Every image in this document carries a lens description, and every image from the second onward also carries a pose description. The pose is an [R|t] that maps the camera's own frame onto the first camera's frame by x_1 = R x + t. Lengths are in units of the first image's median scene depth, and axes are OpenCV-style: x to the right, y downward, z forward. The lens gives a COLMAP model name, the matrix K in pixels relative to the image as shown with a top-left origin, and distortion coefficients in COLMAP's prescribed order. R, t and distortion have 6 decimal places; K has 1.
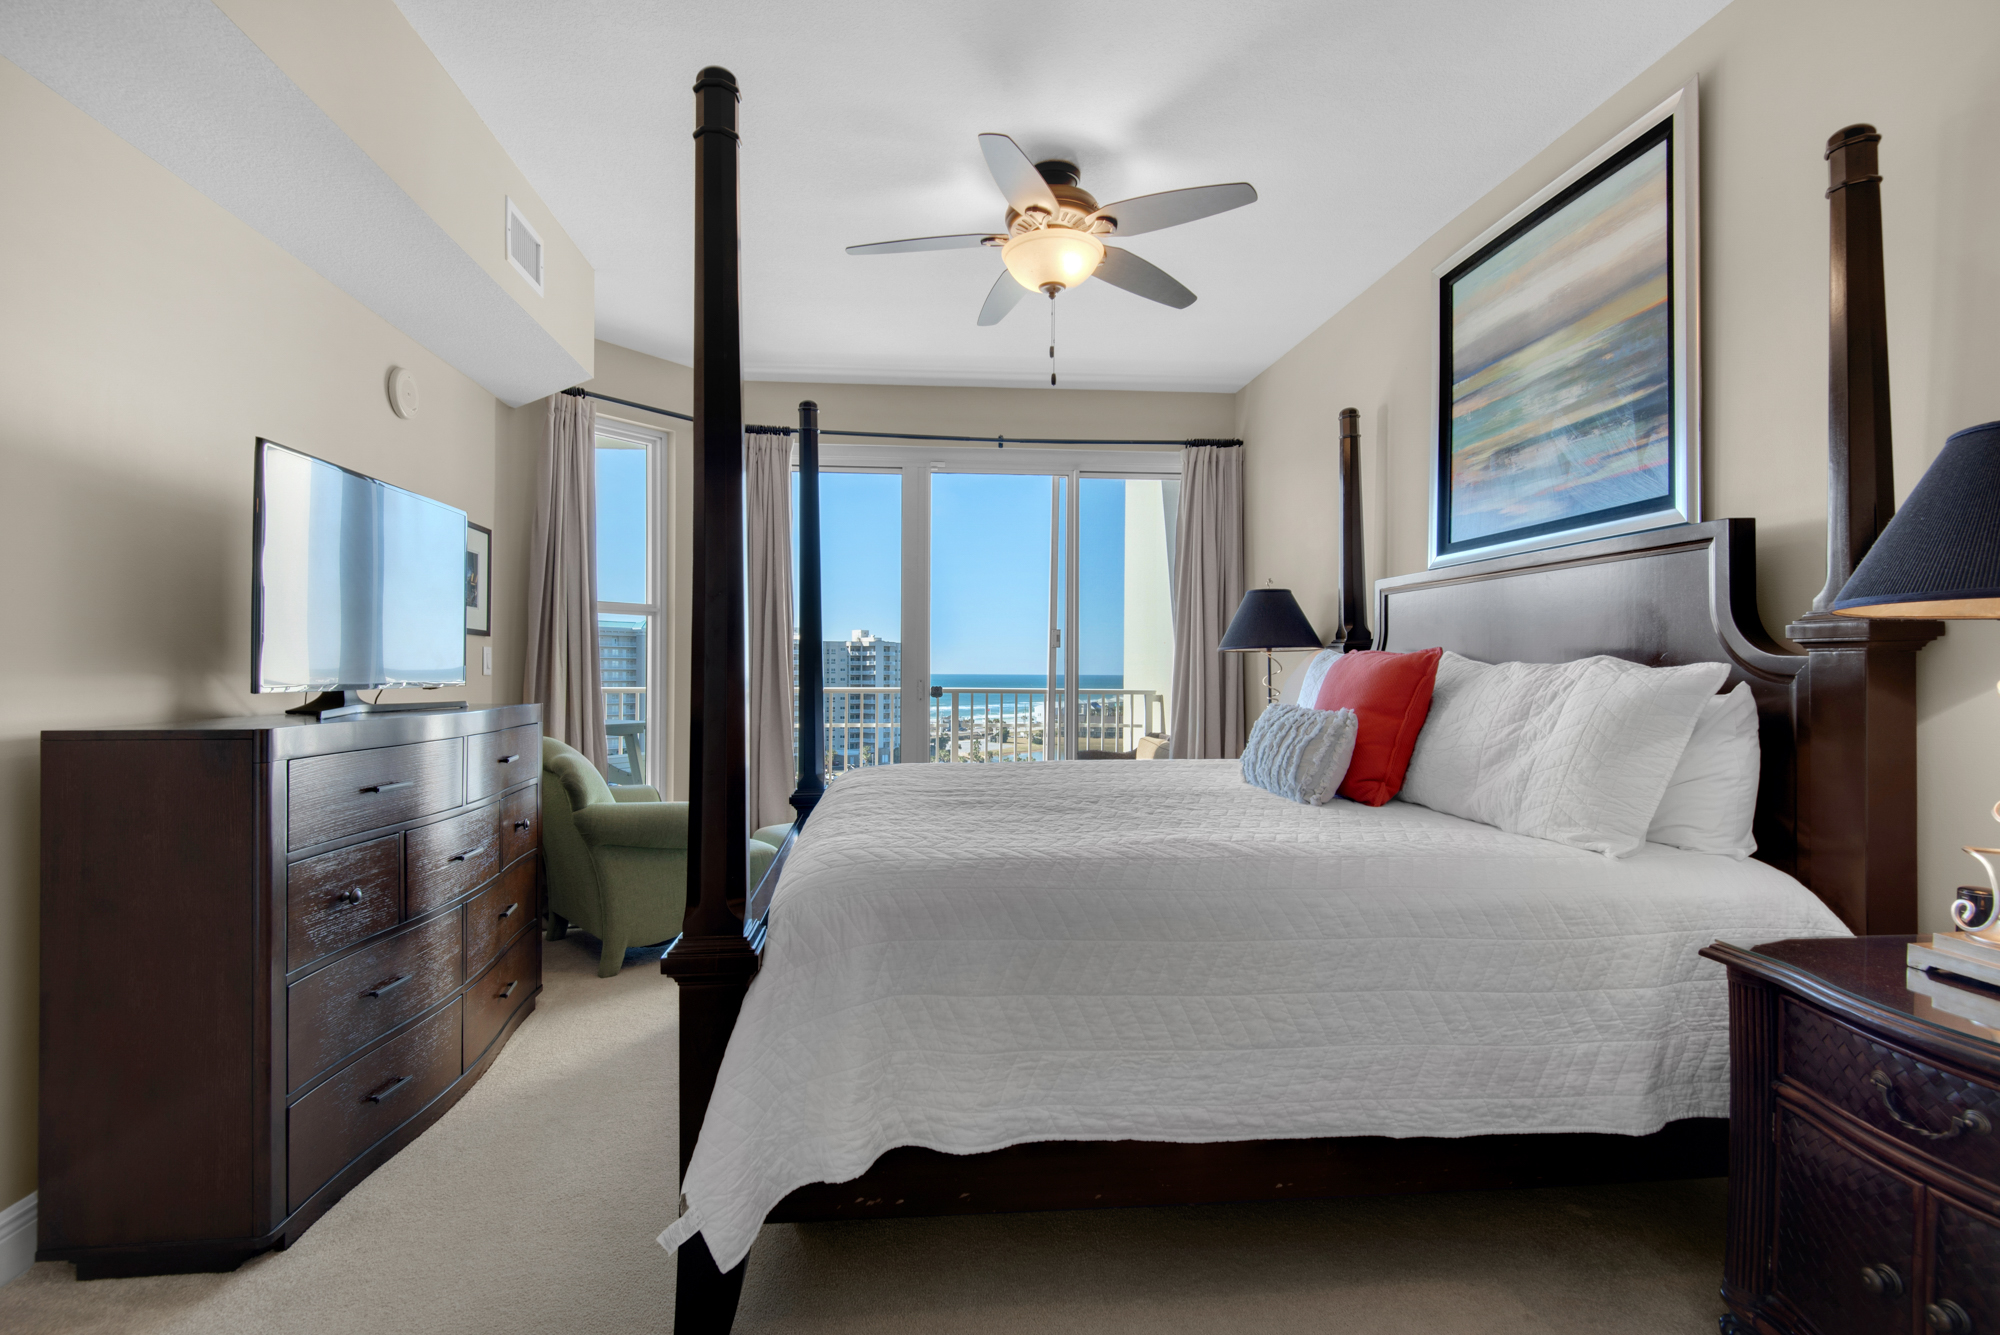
lens RADIAL K [[910.9, 0, 1004.4], [0, 910.9, 647.4], [0, 0, 1]] dist [0.025346, -0.017978]
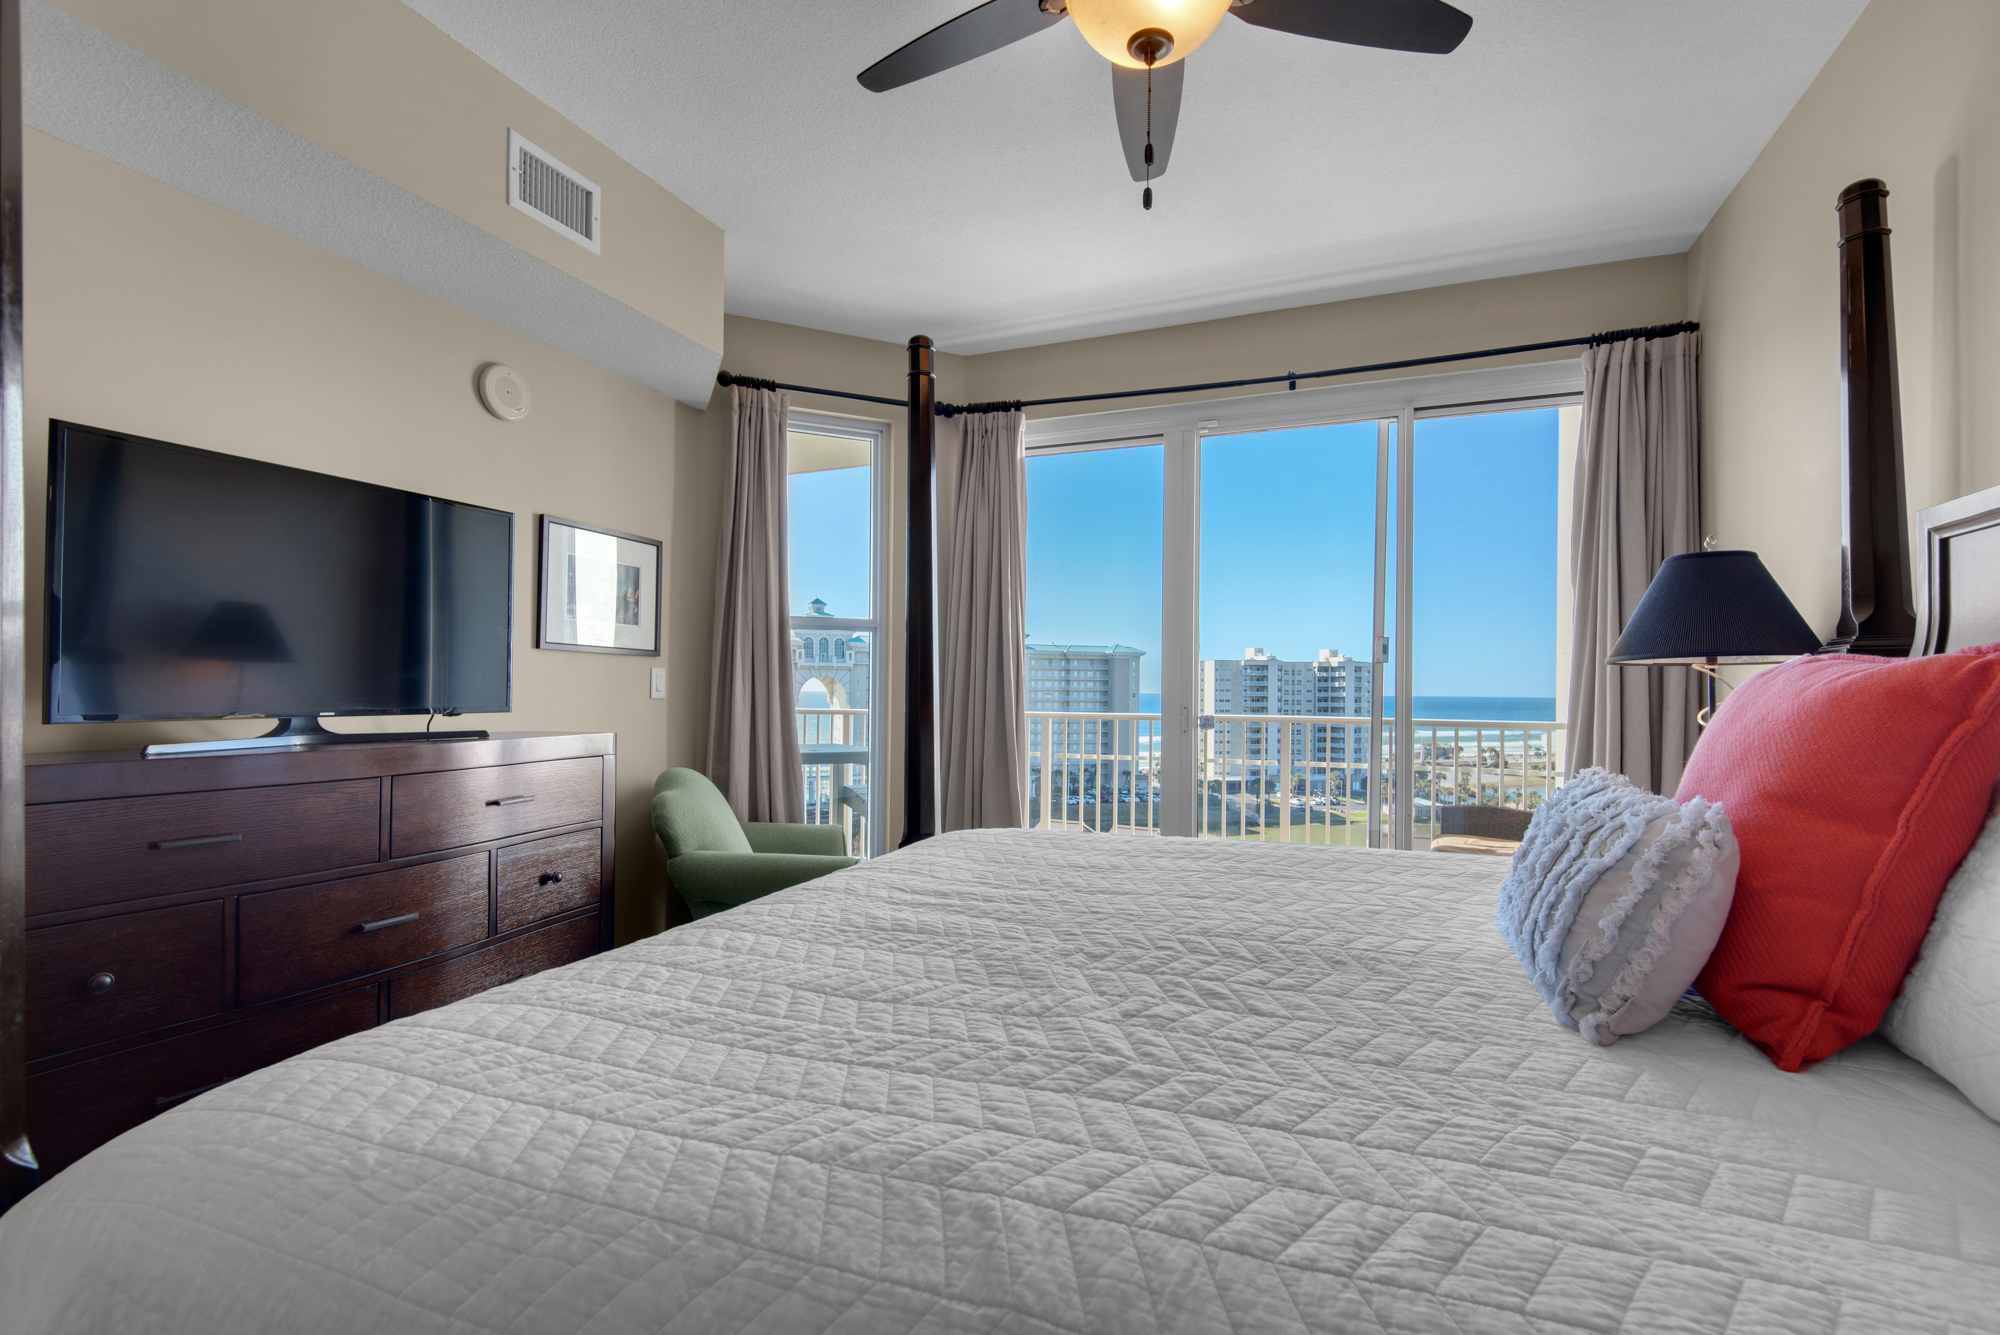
lens RADIAL K [[944.9, 0, 1000.0], [0, 944.9, 667.5], [0, 0, 1]] dist [0.029251, -0.021066]
pose [[0.895763, -0.010288, -0.444414, 0.174446], [0.010397, 0.999944, -0.002194, 0.004668], [0.444411, -0.002656, 0.895819, 0.302204]]
